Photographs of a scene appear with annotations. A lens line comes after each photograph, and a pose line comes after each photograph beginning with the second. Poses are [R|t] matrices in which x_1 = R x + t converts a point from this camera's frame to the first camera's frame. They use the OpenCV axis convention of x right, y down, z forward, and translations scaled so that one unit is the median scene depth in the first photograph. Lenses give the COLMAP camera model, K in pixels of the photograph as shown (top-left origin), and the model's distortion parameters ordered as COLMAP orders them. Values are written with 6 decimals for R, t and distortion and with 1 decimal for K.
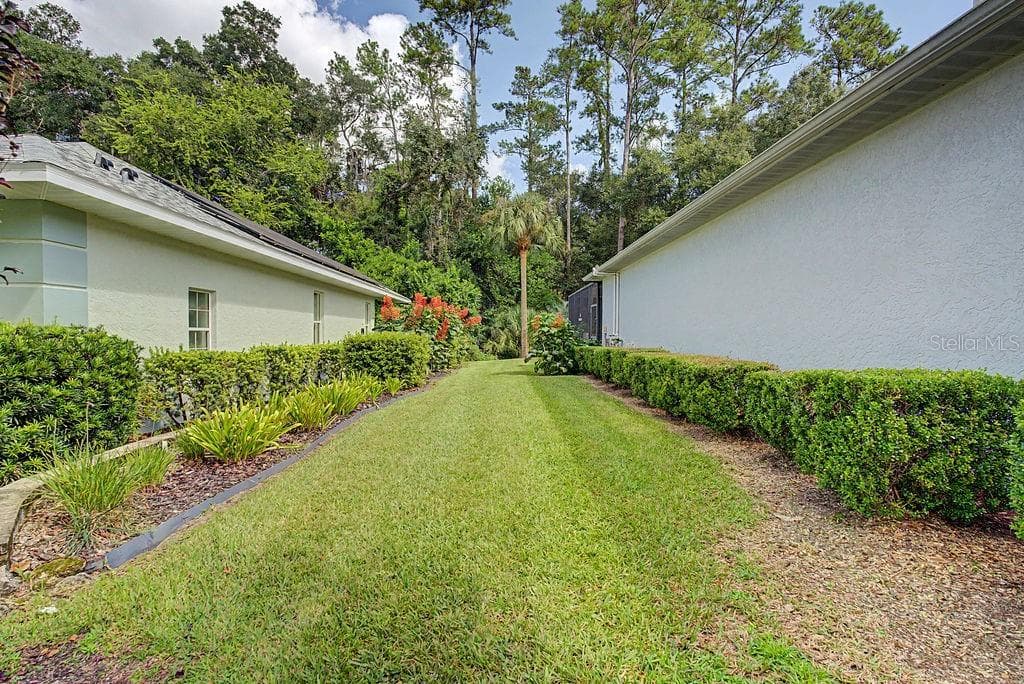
lens RADIAL K [[473.6, 0, 510.4], [0, 473.6, 341.7], [0, 0, 1]] dist [-0.011842, -0.001462]
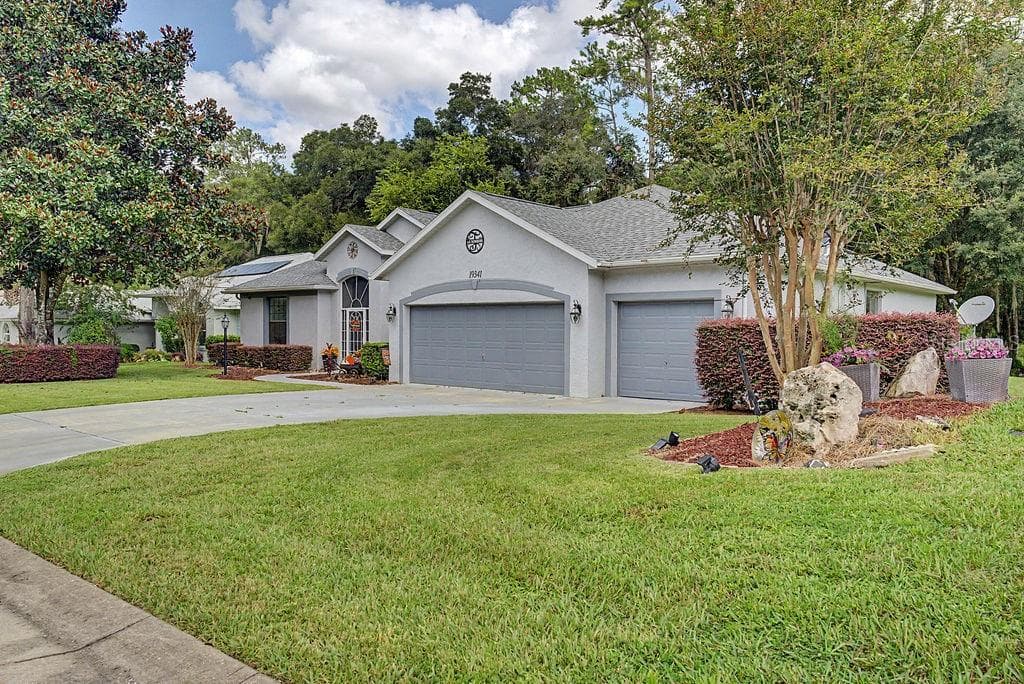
lens RADIAL K [[757.9, 0, 503.6], [0, 757.9, 336.9], [0, 0, 1]] dist [-0.075661, 0.078248]
pose [[0.723480, -0.000450, -0.690345, 0.780670], [-0.005251, 0.999967, -0.006155, 0.001006], [0.690325, 0.008078, 0.723454, -0.337108]]
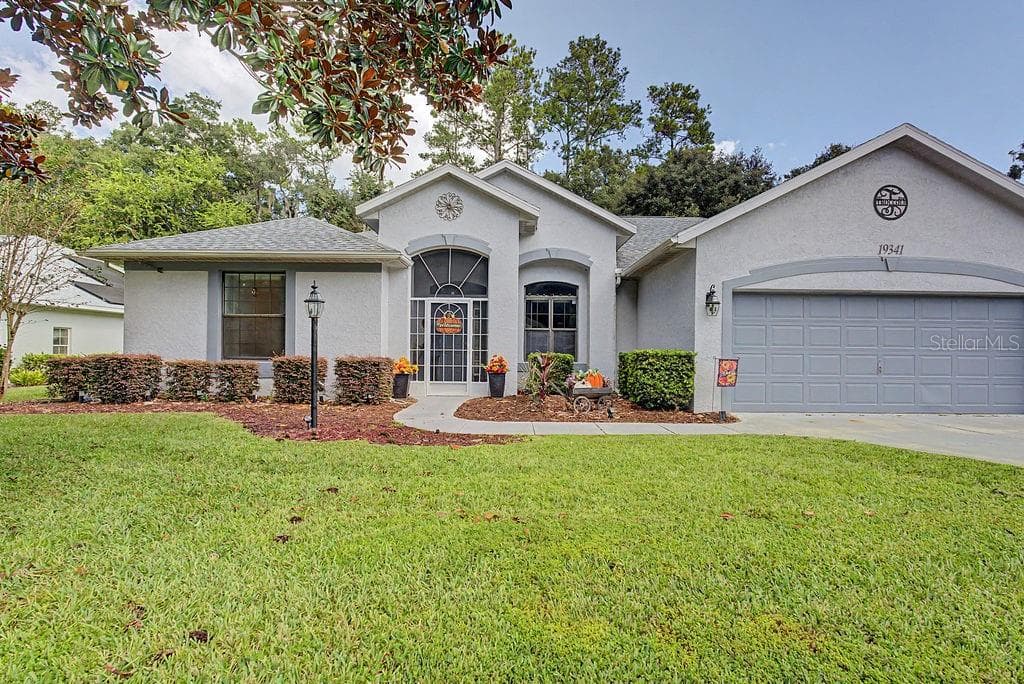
lens RADIAL K [[473.6, 0, 509.4], [0, 473.6, 342.7], [0, 0, 1]] dist [-0.011842, -0.001462]
pose [[0.999789, -0.002707, -0.020378, 0.284277], [0.002079, 0.999525, -0.030742, 0.005328], [0.020451, 0.030693, 0.999320, -0.214807]]
